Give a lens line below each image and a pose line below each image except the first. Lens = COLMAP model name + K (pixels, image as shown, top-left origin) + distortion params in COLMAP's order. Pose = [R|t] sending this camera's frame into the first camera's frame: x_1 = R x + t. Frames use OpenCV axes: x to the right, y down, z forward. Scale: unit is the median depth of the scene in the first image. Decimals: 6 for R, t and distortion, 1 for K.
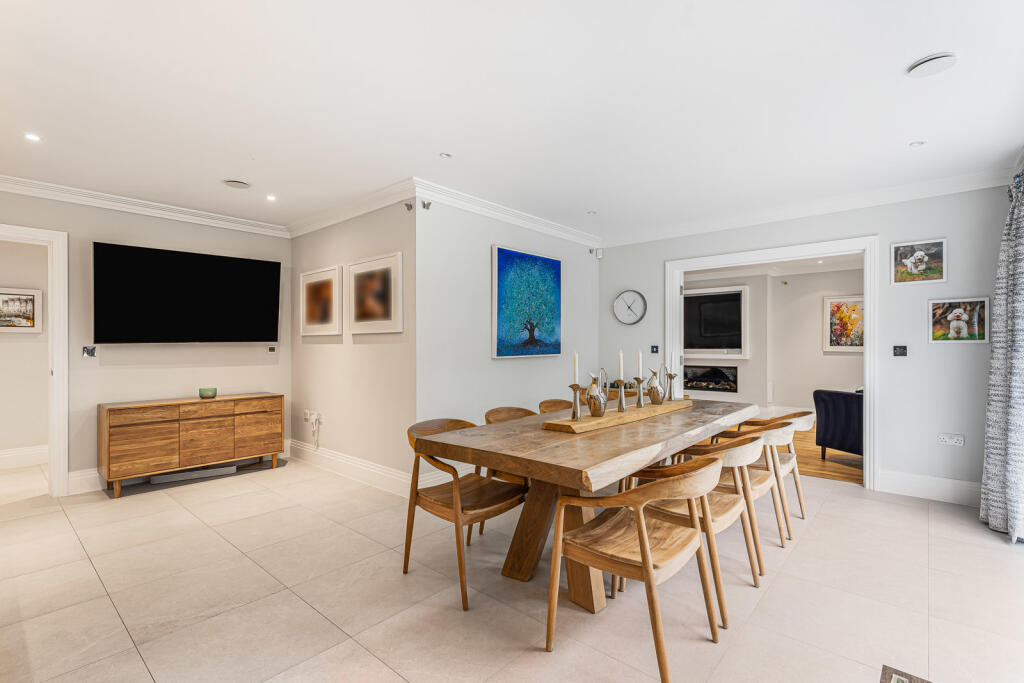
lens RADIAL K [[470.7, 0, 508.0], [0, 470.7, 341.5], [0, 0, 1]] dist [0.003206, -0.000800]
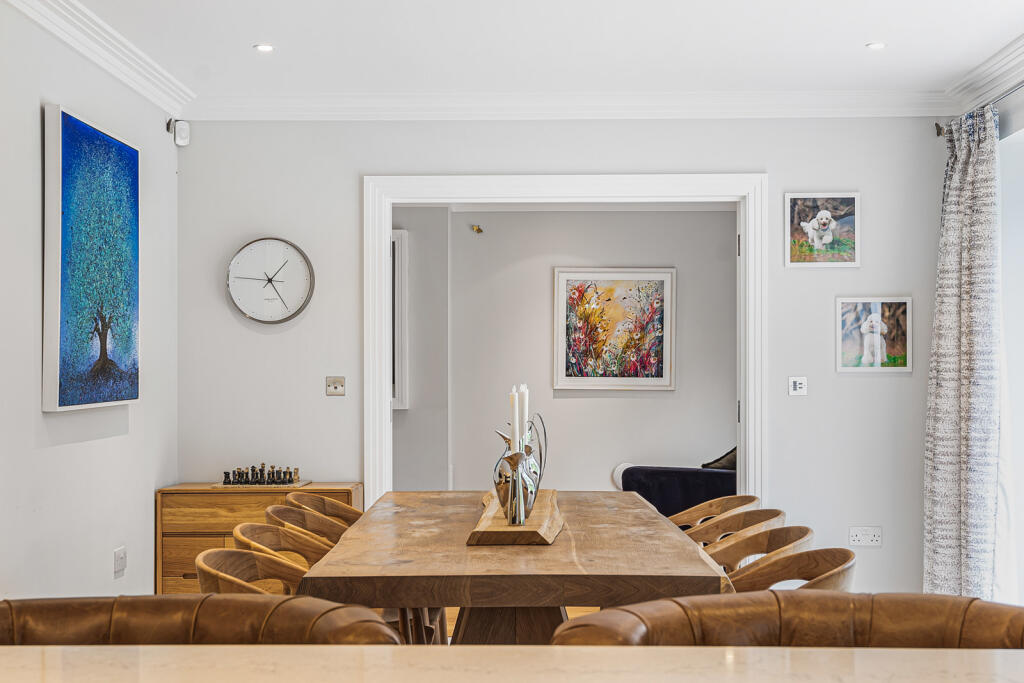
lens RADIAL K [[1526.2, 0, 513.6], [0, 1526.2, 345.1], [0, 0, 1]] dist [0.074901, 0.000000]
pose [[0.764267, 0.012256, 0.644784, -0.589791], [-0.004484, 0.999896, -0.013691, -0.001782], [-0.644885, 0.007573, 0.764242, -0.164794]]
